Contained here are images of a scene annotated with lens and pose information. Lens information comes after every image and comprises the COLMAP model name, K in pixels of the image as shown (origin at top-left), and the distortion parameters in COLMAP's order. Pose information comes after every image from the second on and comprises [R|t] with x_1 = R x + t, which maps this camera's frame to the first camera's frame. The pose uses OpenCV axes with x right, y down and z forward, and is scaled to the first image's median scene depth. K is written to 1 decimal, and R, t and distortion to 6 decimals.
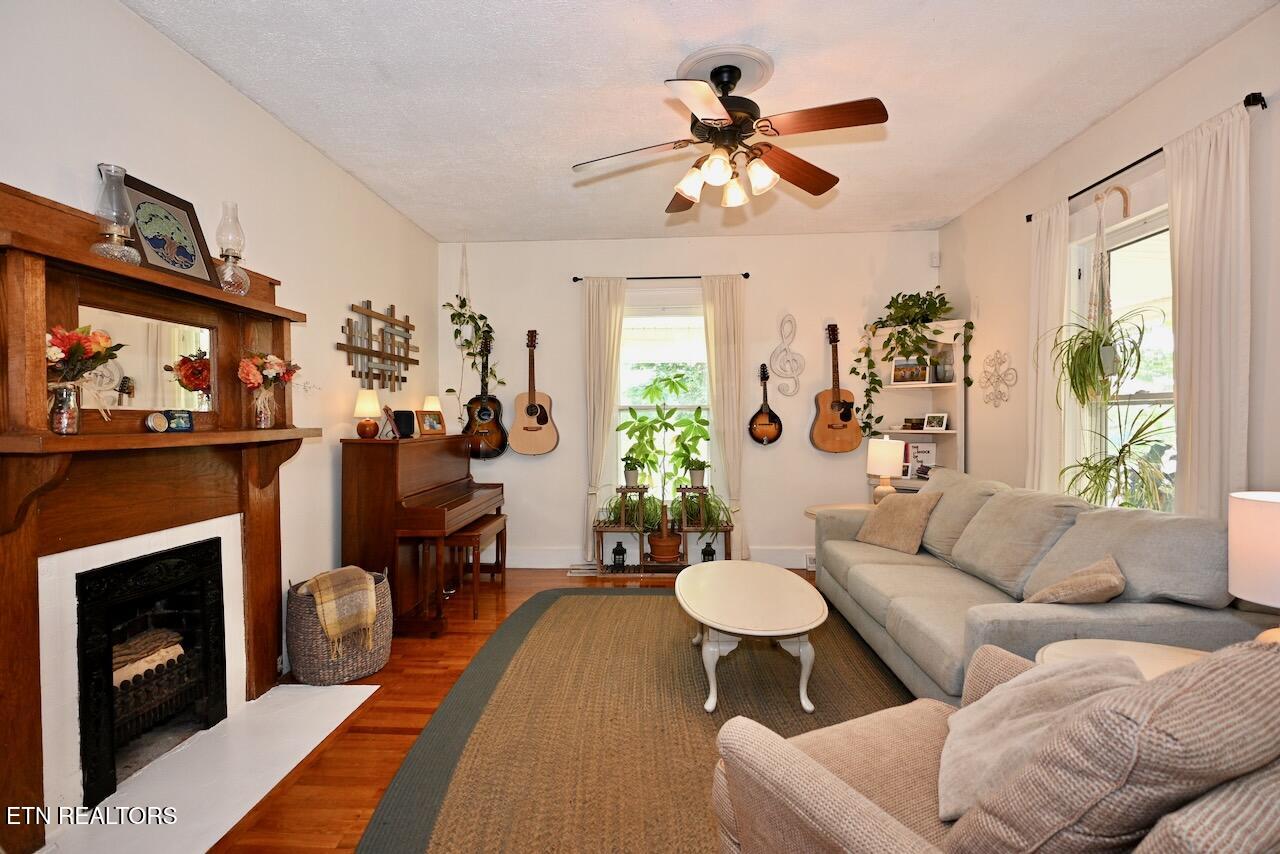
lens RADIAL K [[619.1, 0, 639.2], [0, 619.1, 428.9], [0, 0, 1]] dist [0.000974, 0.001710]
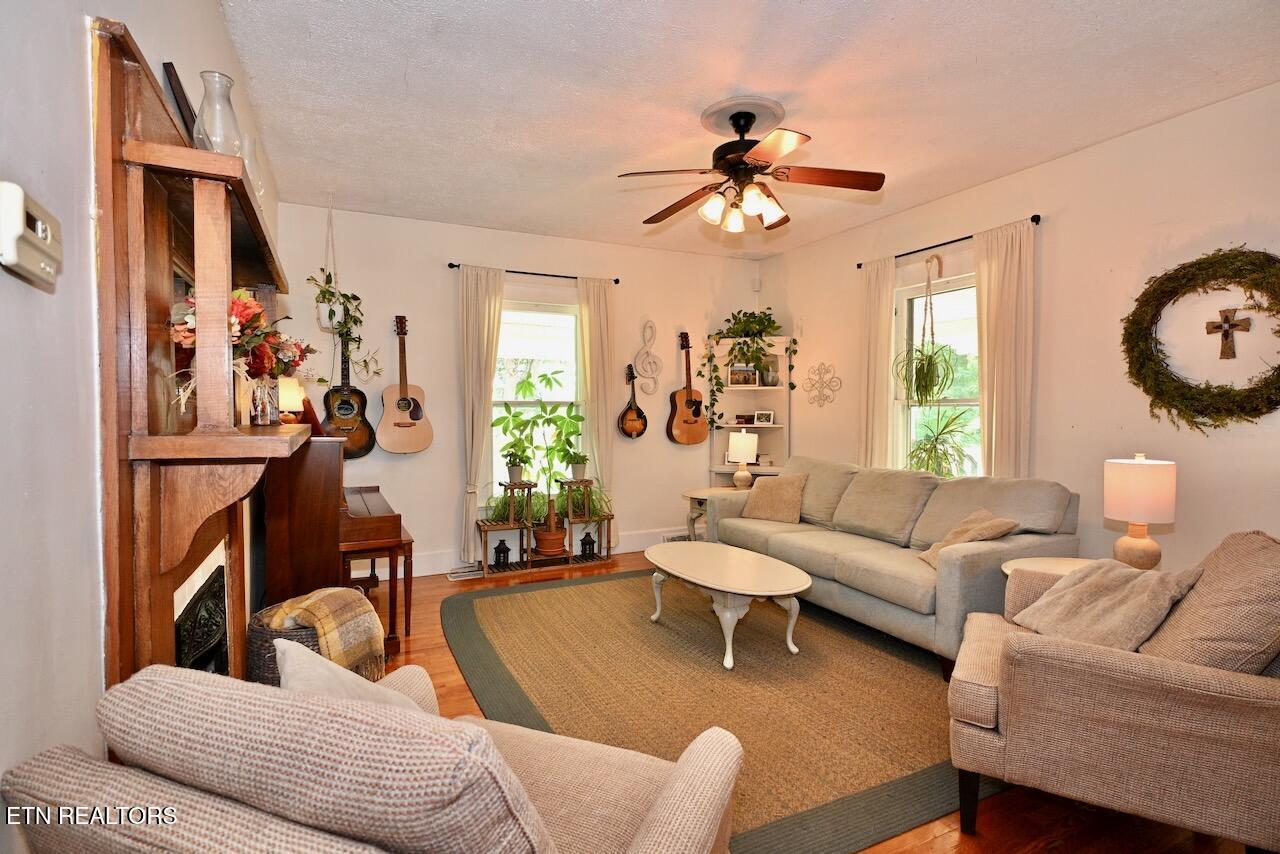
lens RADIAL K [[619.1, 0, 643.4], [0, 619.1, 427.4], [0, 0, 1]] dist [0.000974, 0.001710]
pose [[0.876977, -0.005550, 0.480500, -0.310262], [0.003114, 0.999978, 0.005868, -0.000483], [-0.480522, -0.003650, 0.876975, 0.035833]]
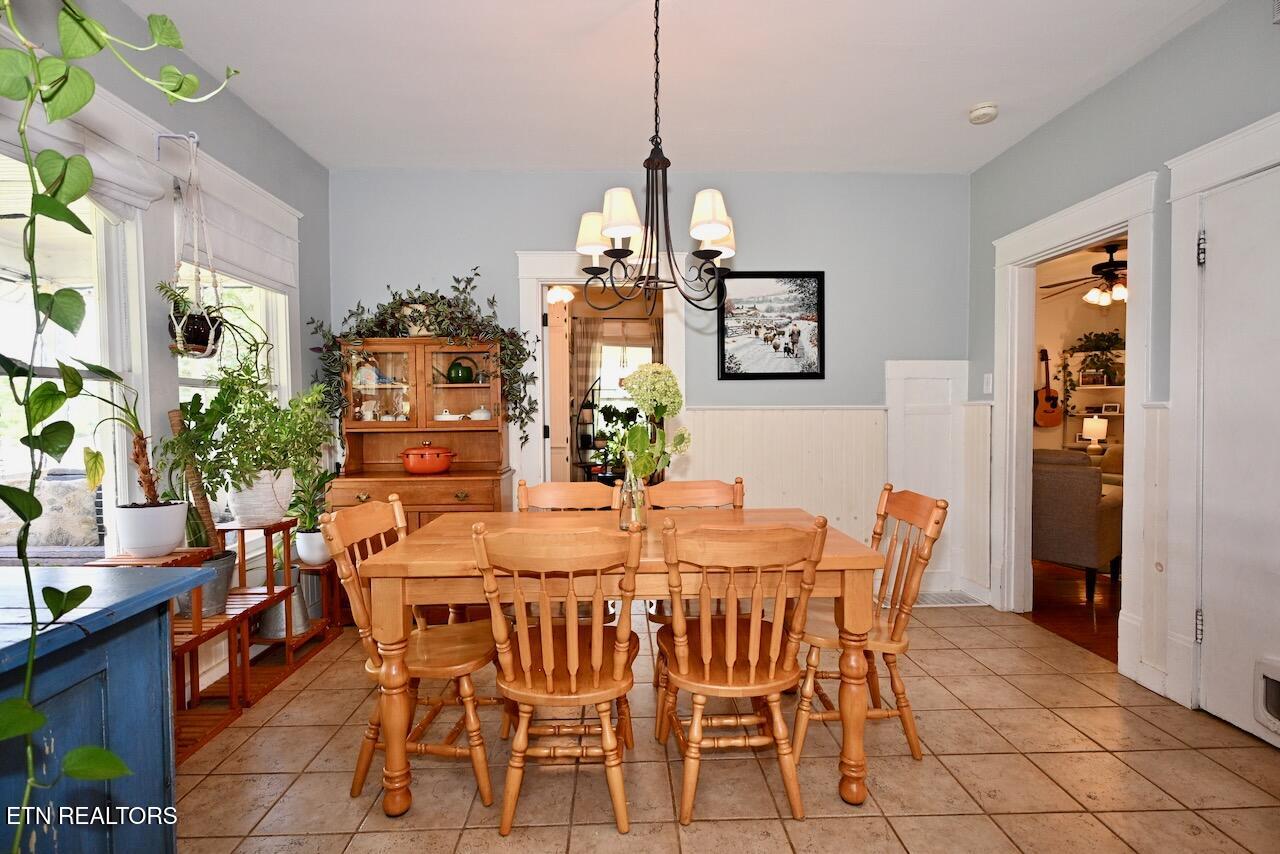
lens RADIAL K [[619.1, 0, 638.9], [0, 619.1, 426.8], [0, 0, 1]] dist [0.000974, 0.001710]
pose [[0.997023, 0.000863, 0.077099, -0.906106], [-0.001390, 0.999976, 0.006784, 0.027818], [-0.077091, -0.006871, 0.997000, -0.570514]]
